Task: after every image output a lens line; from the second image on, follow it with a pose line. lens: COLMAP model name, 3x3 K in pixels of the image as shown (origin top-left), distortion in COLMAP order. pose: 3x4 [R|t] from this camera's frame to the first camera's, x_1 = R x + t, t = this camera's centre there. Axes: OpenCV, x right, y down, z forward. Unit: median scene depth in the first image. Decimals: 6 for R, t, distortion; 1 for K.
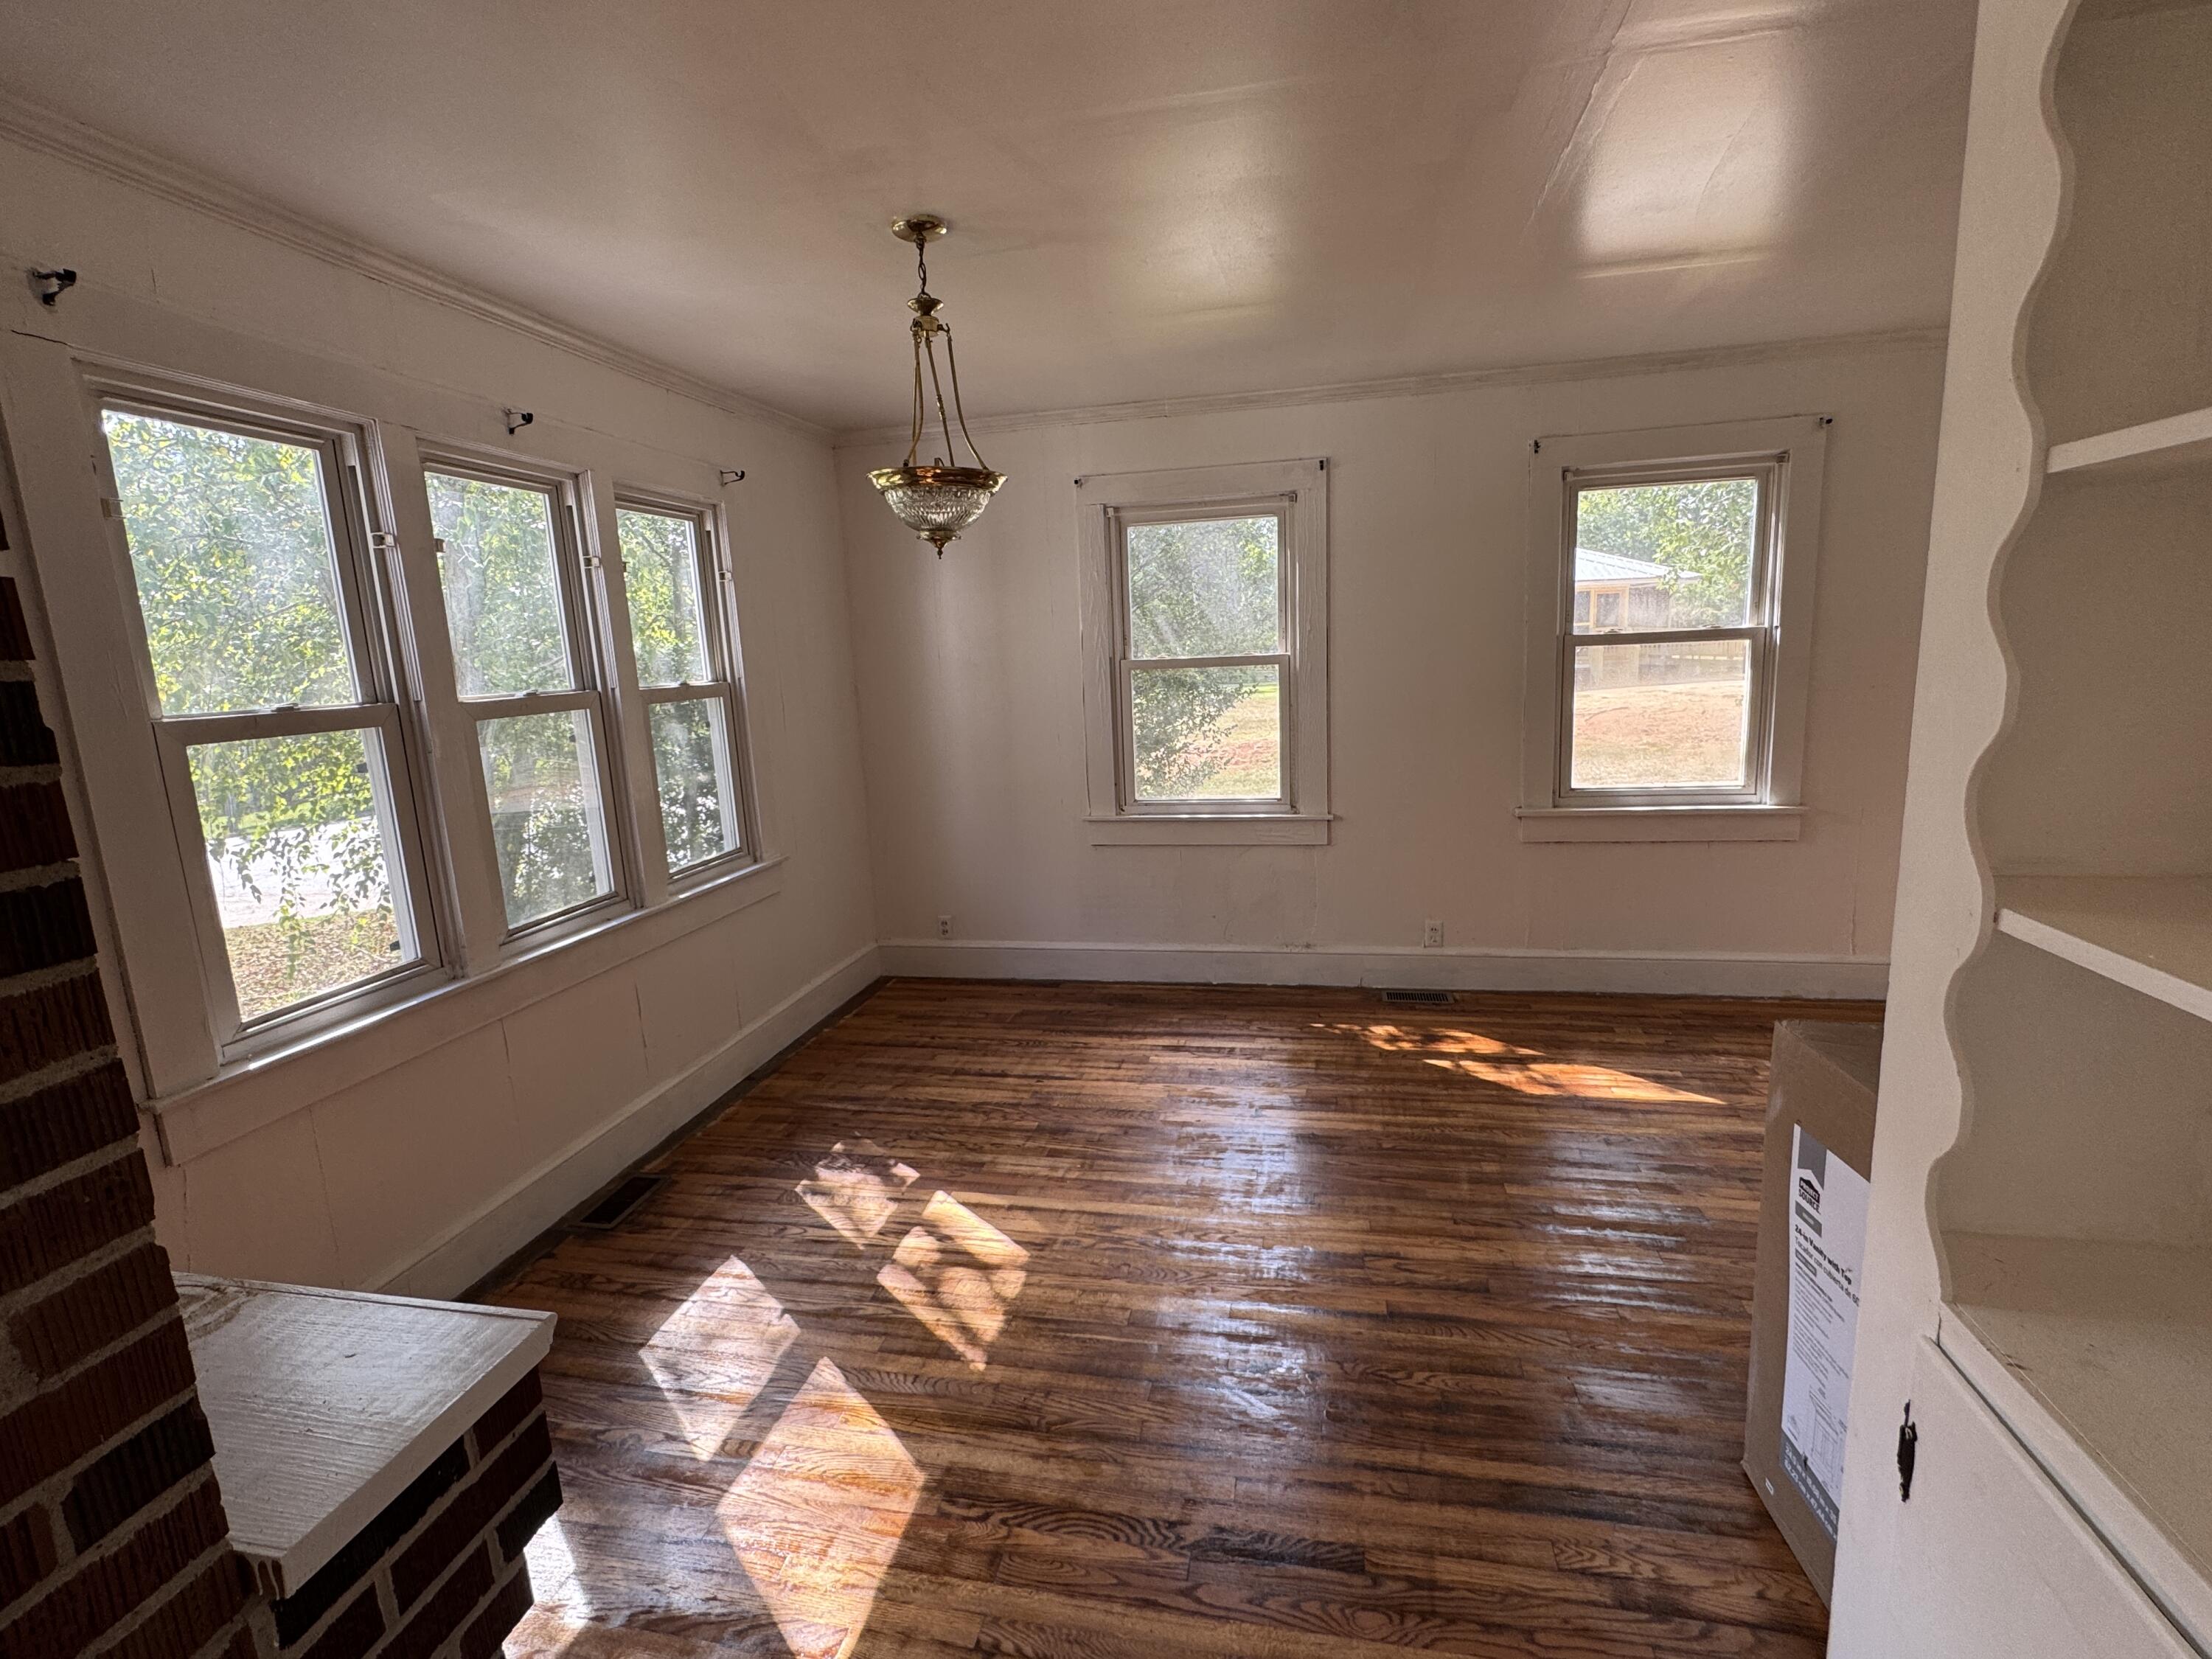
lens RADIAL K [[1027.6, 0, 1106.0], [0, 1027.6, 834.6], [0, 0, 1]] dist [-0.004791, 0.000191]
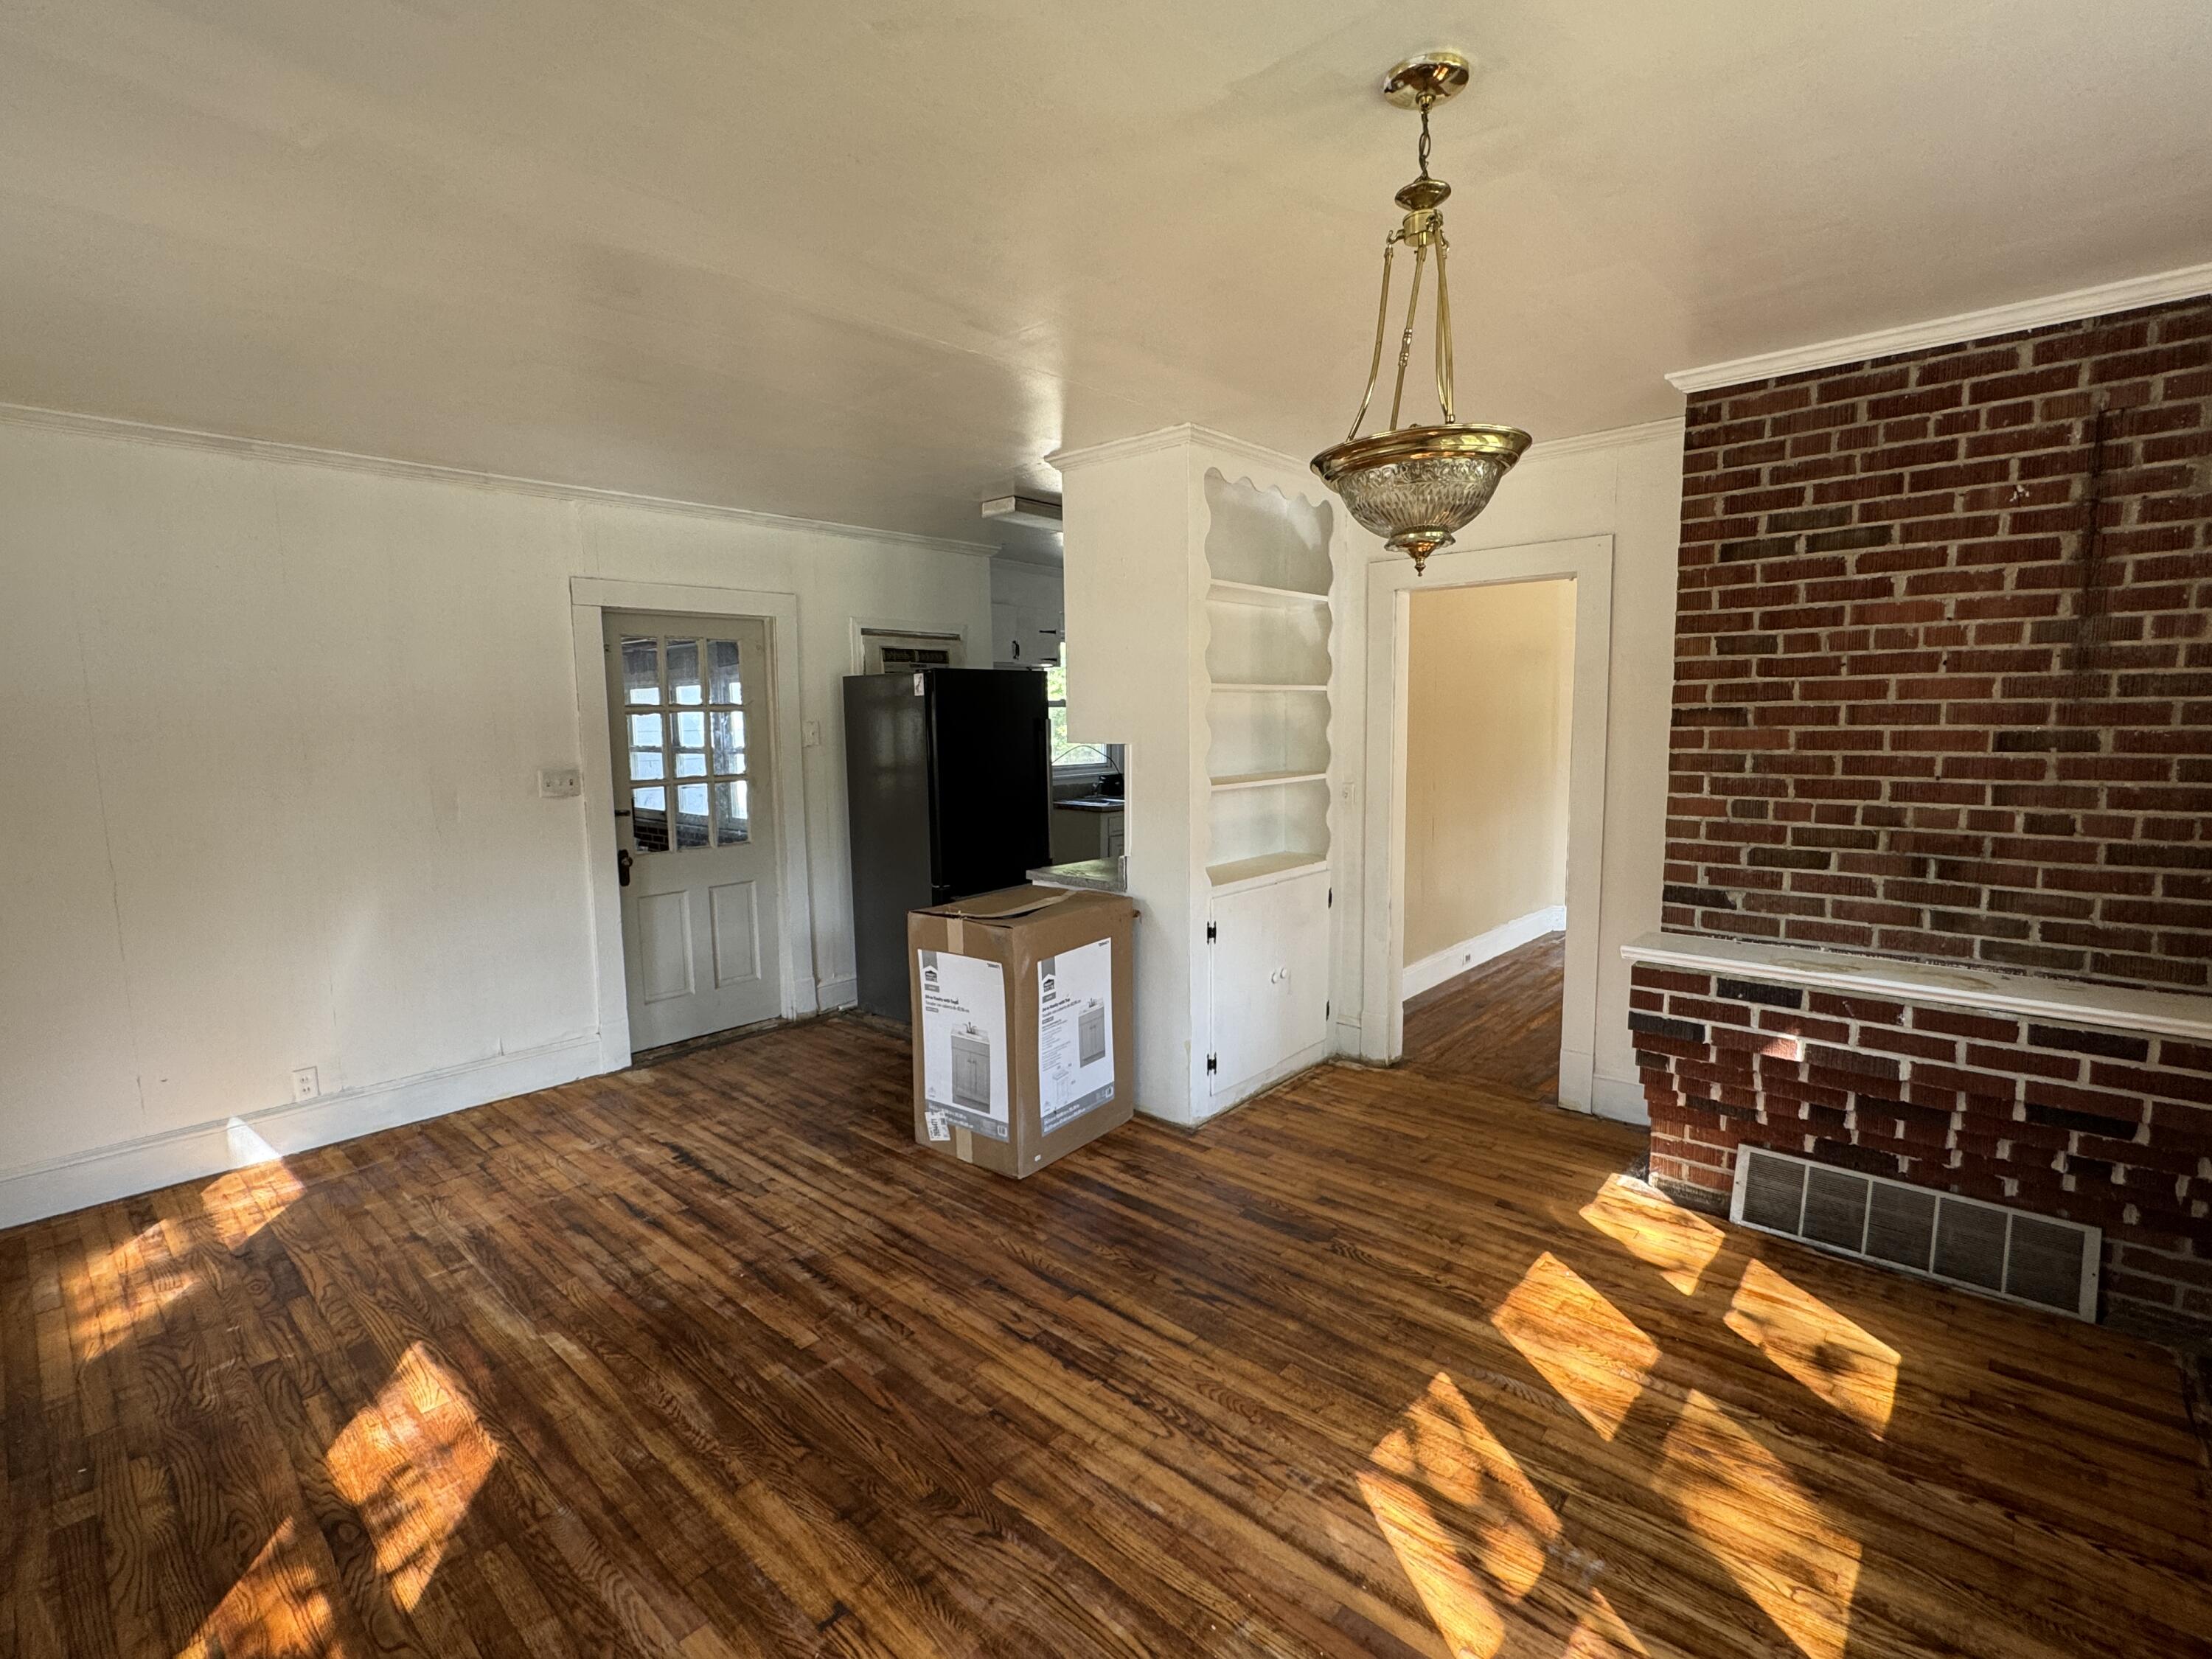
lens RADIAL K [[1027.6, 0, 1104.7], [0, 1027.6, 832.3], [0, 0, 1]] dist [-0.004791, 0.000191]
pose [[-0.867976, 0.002837, 0.496599, -0.301372], [0.139215, 0.961277, 0.237834, -0.282992], [-0.476695, 0.275568, -0.834760, 1.636203]]
